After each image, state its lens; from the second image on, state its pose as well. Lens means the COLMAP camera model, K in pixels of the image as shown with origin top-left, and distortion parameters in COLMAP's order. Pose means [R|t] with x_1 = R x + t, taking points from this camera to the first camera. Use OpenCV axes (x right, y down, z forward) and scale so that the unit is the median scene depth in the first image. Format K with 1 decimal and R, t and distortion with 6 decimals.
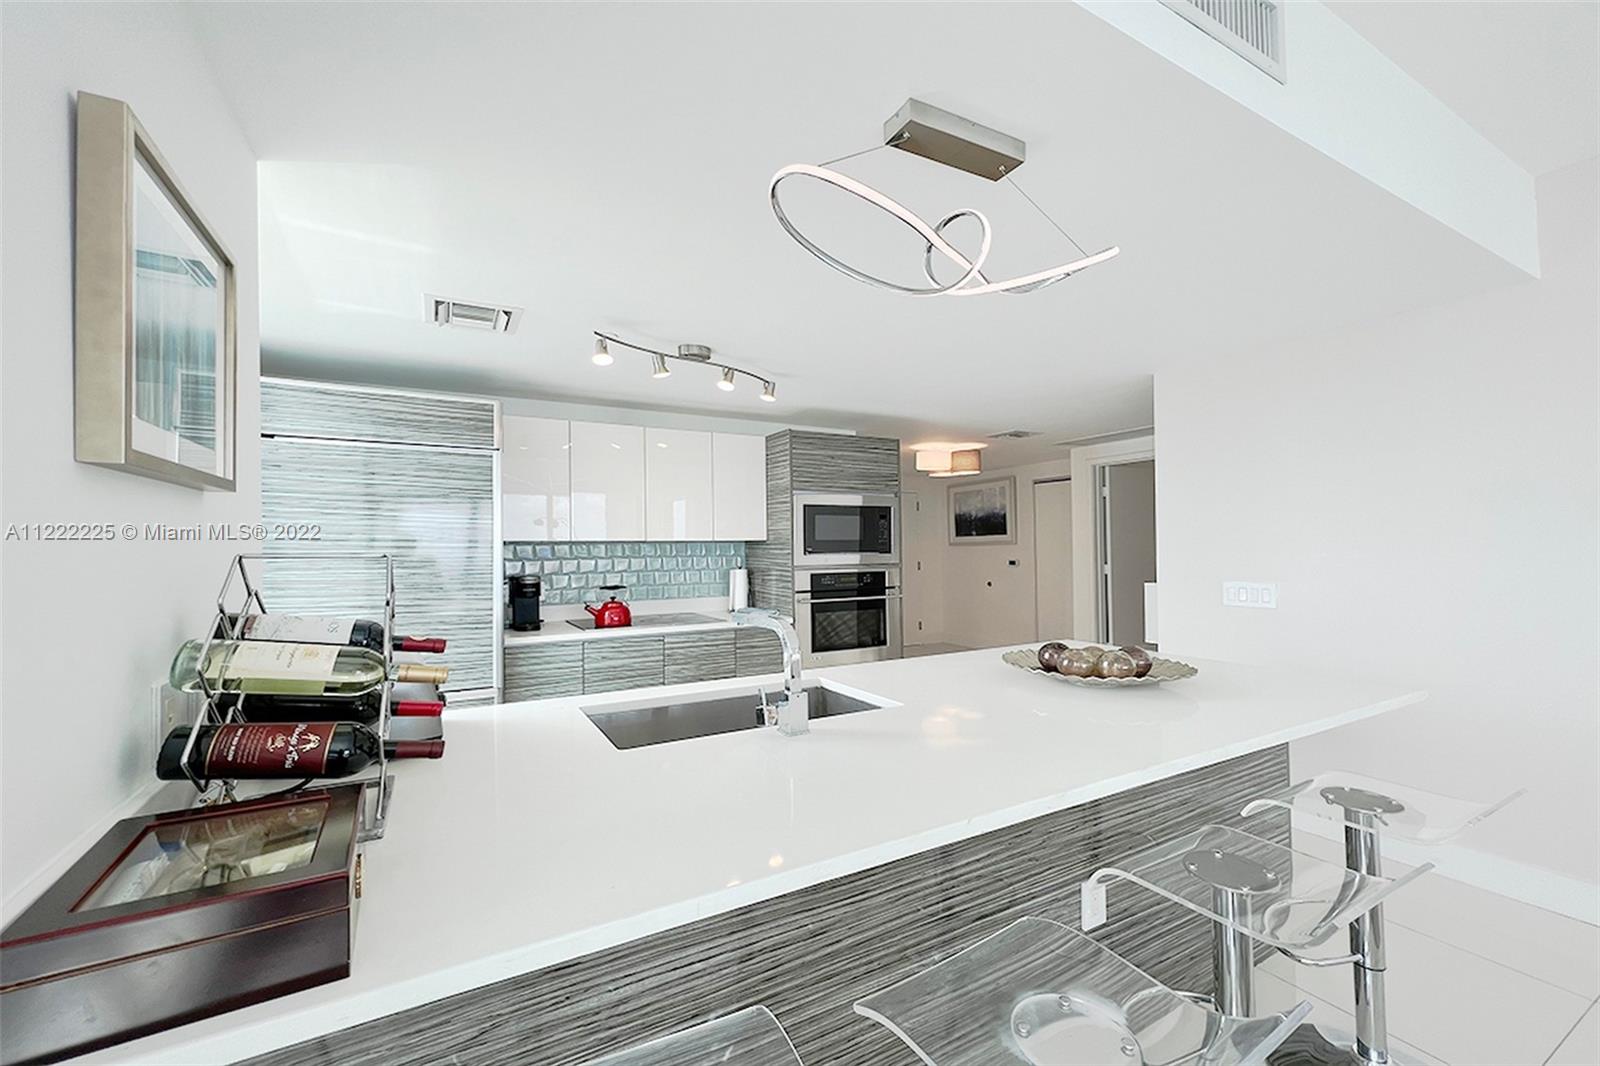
lens RADIAL K [[644.0, 0, 787.0], [0, 644.0, 530.9], [0, 0, 1]] dist [-0.002862, 0.001951]
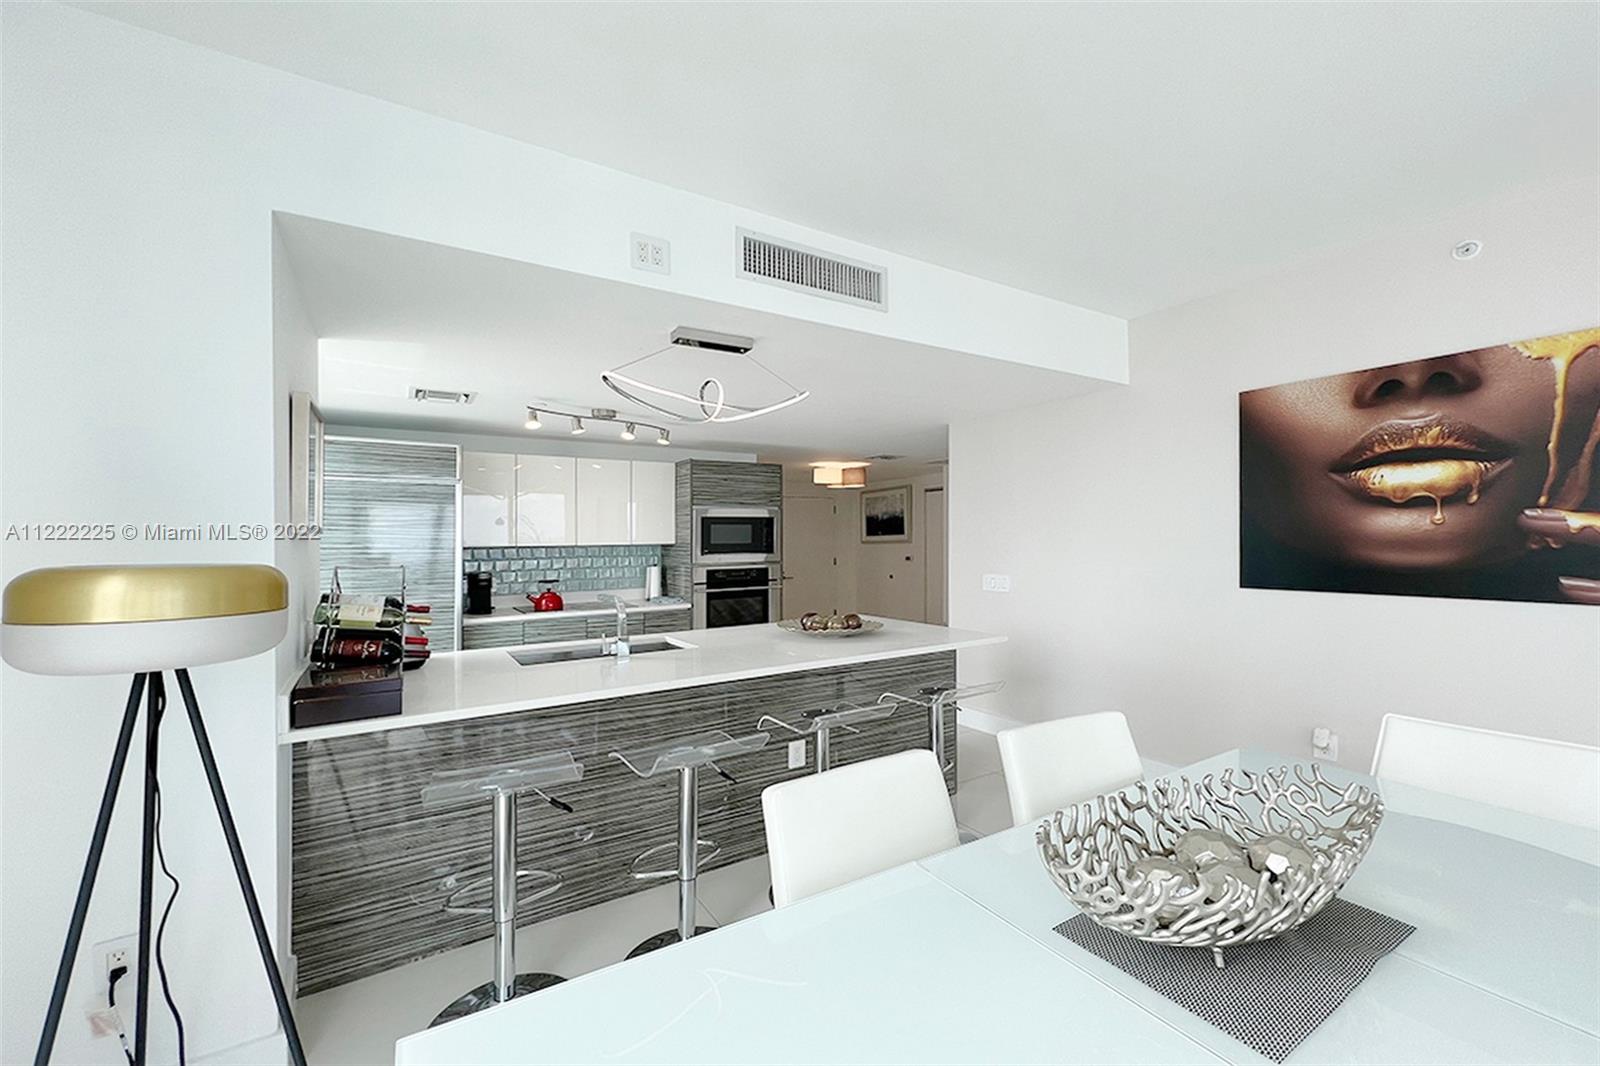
lens RADIAL K [[644.0, 0, 798.1], [0, 644.0, 511.3], [0, 0, 1]] dist [-0.002862, 0.001951]
pose [[0.998119, -0.000619, 0.061299, 0.141540], [0.001890, 0.999784, -0.020678, -0.024417], [-0.061273, 0.020755, 0.997905, -0.311083]]
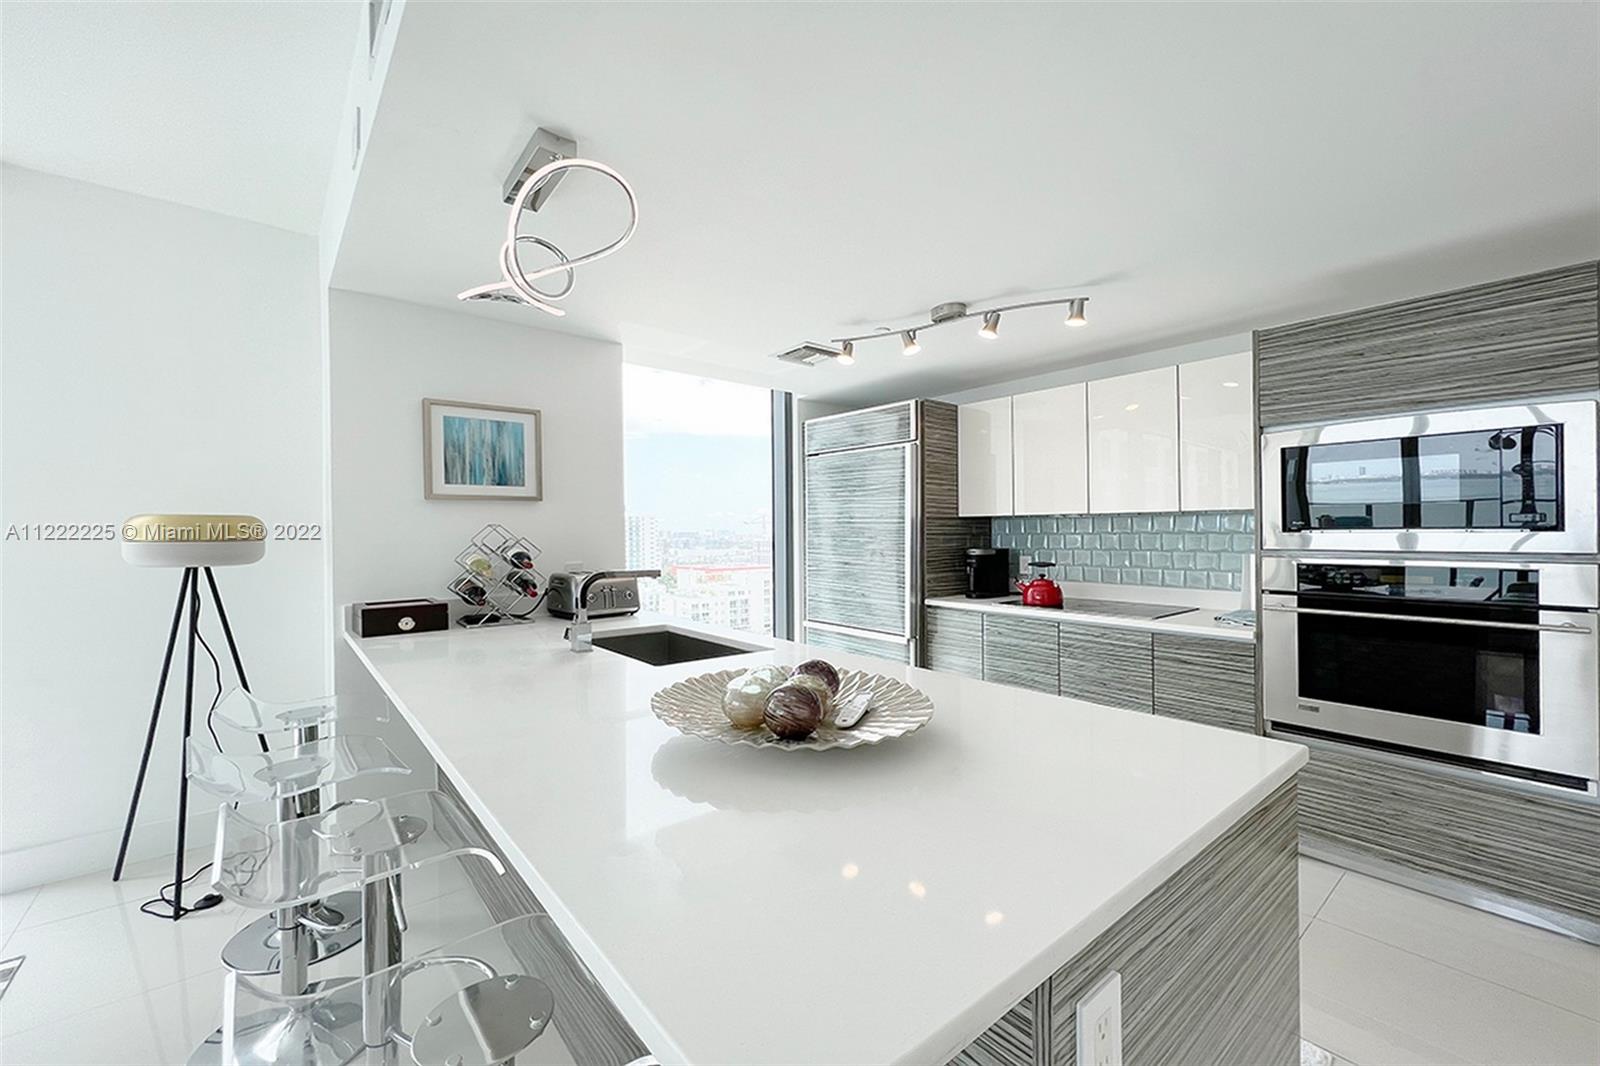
lens RADIAL K [[644.0, 0, 798.6], [0, 644.0, 529.3], [0, 0, 1]] dist [-0.002862, 0.001951]
pose [[0.178415, 0.004802, -0.983944, 0.539950], [0.027589, 0.999571, 0.009881, 0.016301], [0.983568, -0.028909, 0.178206, 0.444520]]
